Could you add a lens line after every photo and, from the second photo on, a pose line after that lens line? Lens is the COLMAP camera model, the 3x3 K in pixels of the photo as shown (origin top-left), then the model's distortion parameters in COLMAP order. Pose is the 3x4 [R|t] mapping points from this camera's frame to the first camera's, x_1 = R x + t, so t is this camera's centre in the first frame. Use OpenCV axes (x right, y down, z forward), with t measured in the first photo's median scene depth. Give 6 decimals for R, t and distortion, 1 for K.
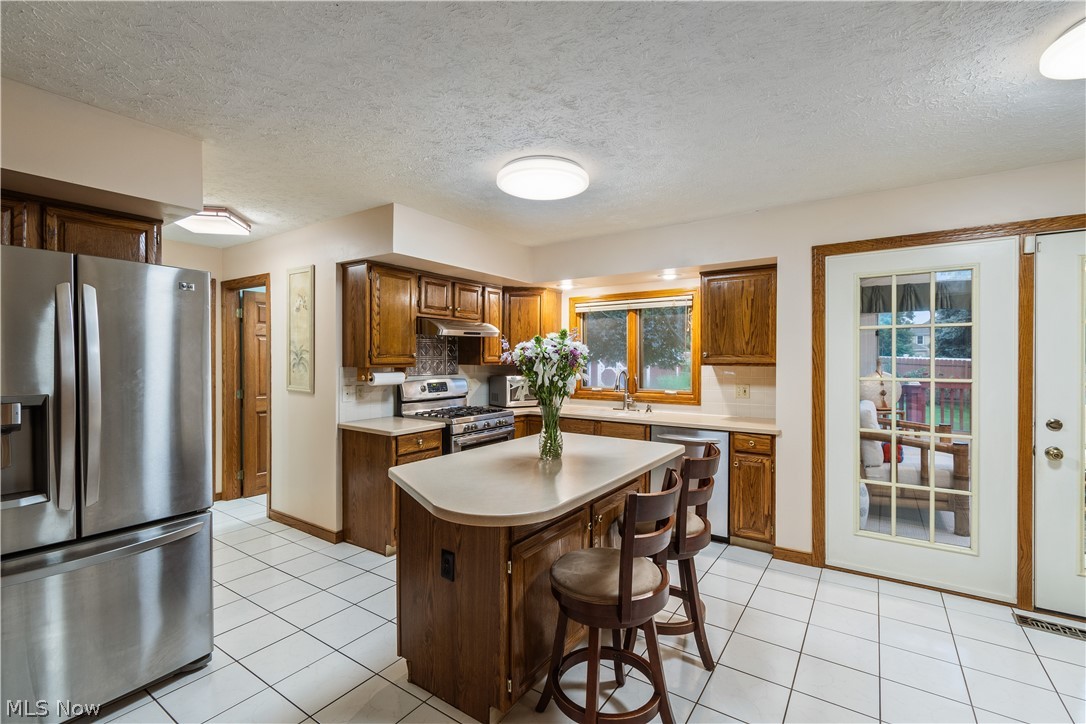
lens RADIAL K [[487.4, 0, 543.6], [0, 487.4, 360.7], [0, 0, 1]] dist [0.003280, -0.002330]
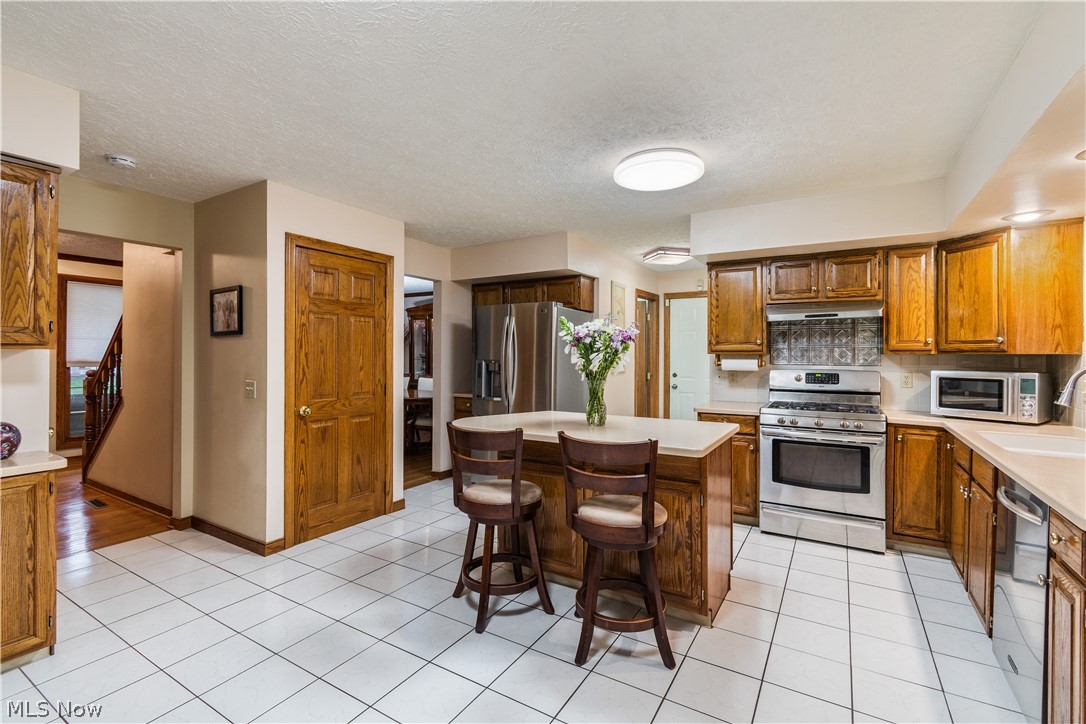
lens RADIAL K [[487.4, 0, 544.0], [0, 487.4, 352.1], [0, 0, 1]] dist [0.003280, -0.002330]
pose [[0.058268, -0.007474, -0.998273, 0.676052], [-0.009114, 0.999926, -0.008018, 0.019169], [0.998259, 0.009566, 0.058195, 0.463446]]
